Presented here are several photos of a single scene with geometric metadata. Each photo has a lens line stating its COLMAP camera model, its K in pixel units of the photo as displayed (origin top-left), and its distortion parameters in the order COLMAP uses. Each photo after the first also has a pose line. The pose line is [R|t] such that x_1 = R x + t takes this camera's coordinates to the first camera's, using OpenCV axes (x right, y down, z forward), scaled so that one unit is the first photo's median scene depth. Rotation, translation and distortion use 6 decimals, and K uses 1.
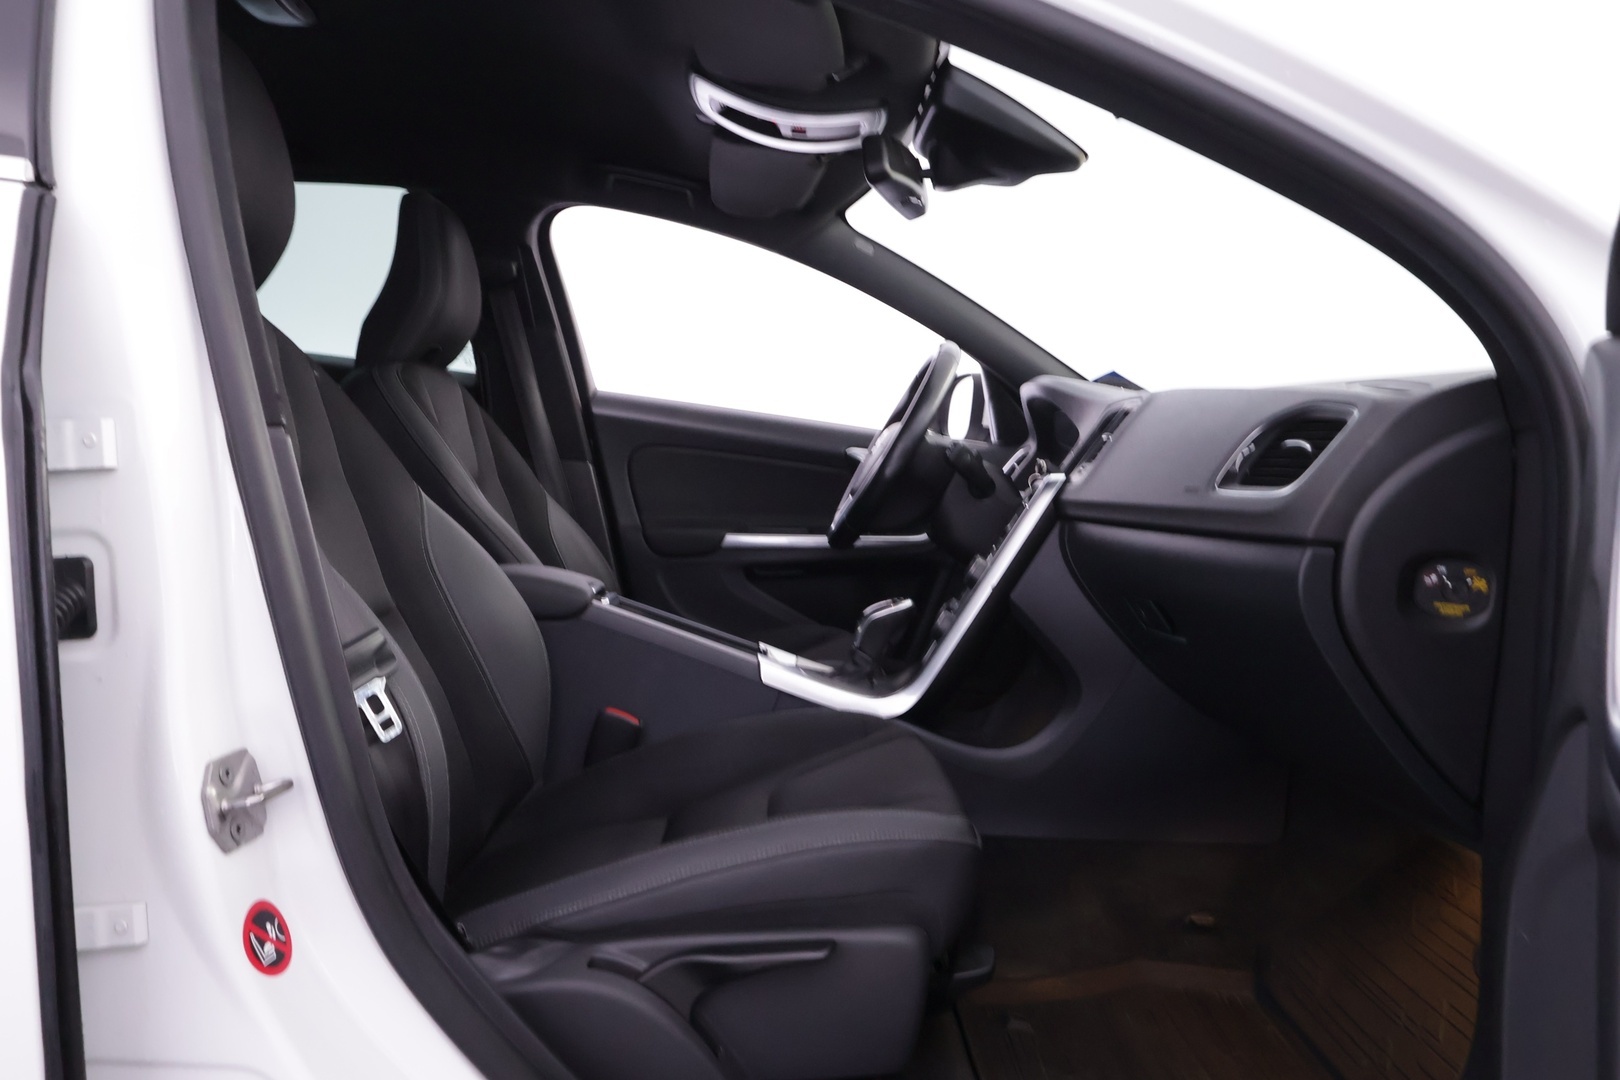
lens RADIAL K [[1293.1, 0, 810.0], [0, 1293.1, 540.0], [0, 0, 1]] dist [0.007401, 0.002006]
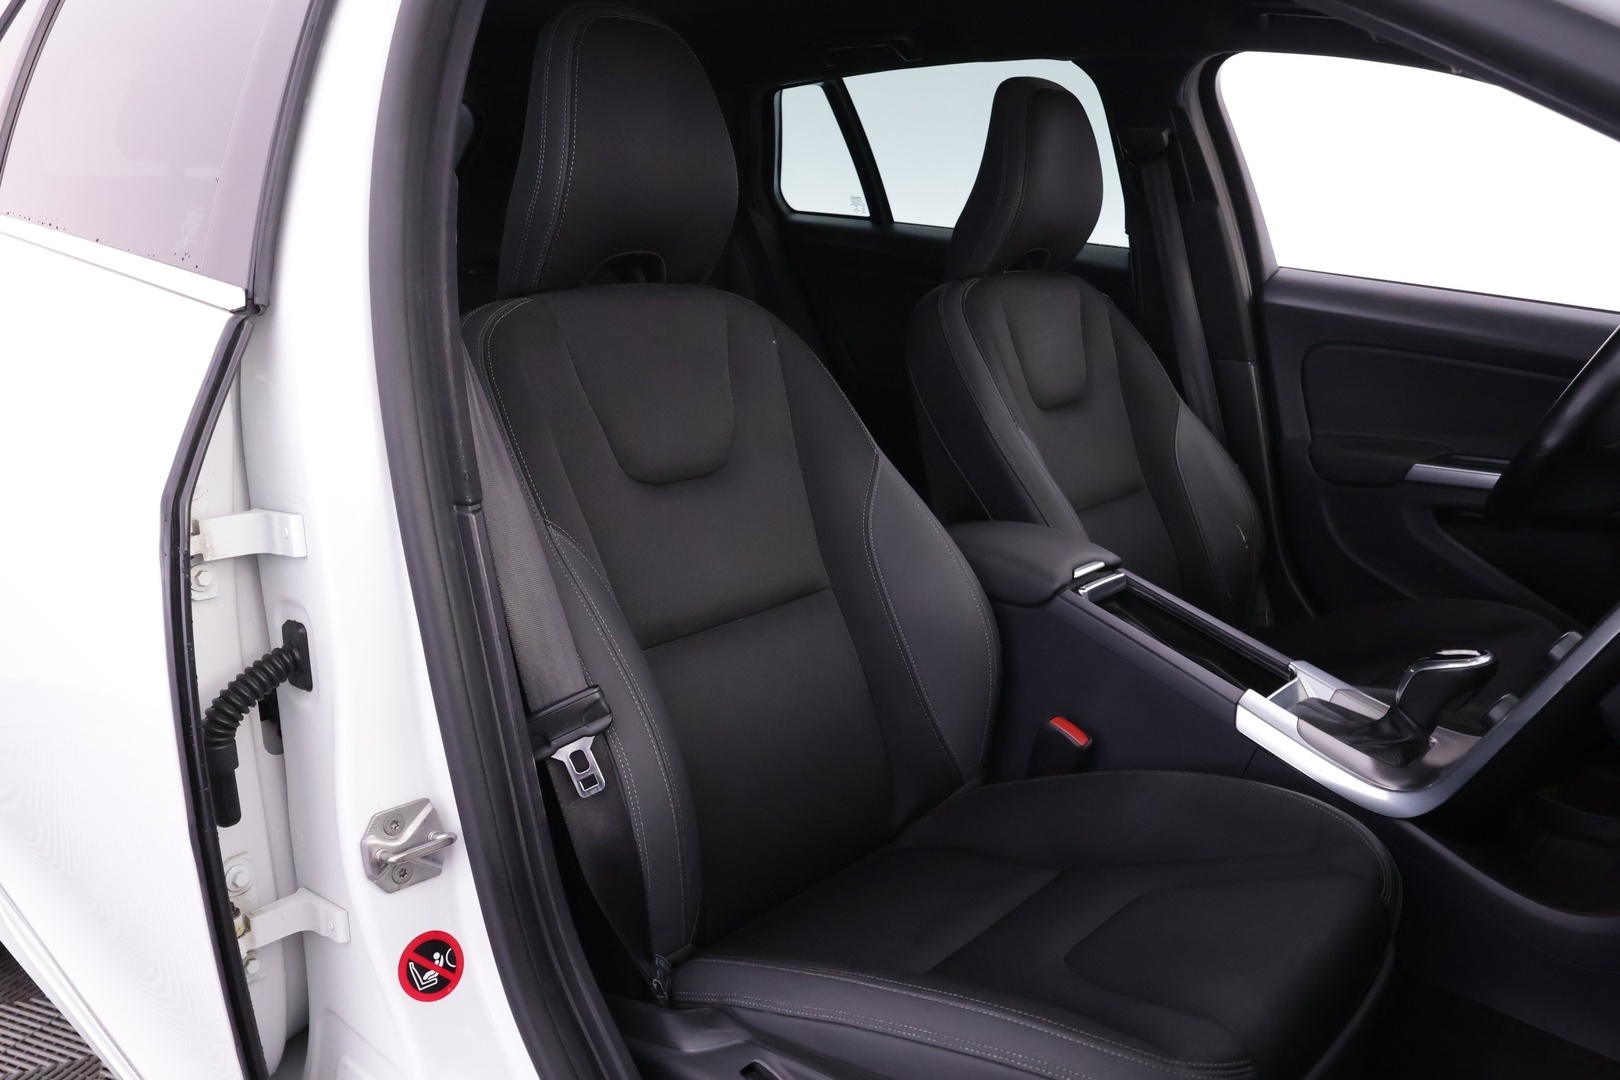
lens RADIAL K [[1284.1, 0, 810.3], [0, 1284.1, 531.7], [0, 0, 1]] dist [0.006287, 0.000604]
pose [[0.714103, 0.145141, -0.684829, 0.468251], [-0.007219, 0.979745, 0.200117, -0.257191], [0.700003, -0.137960, 0.700687, 0.431323]]
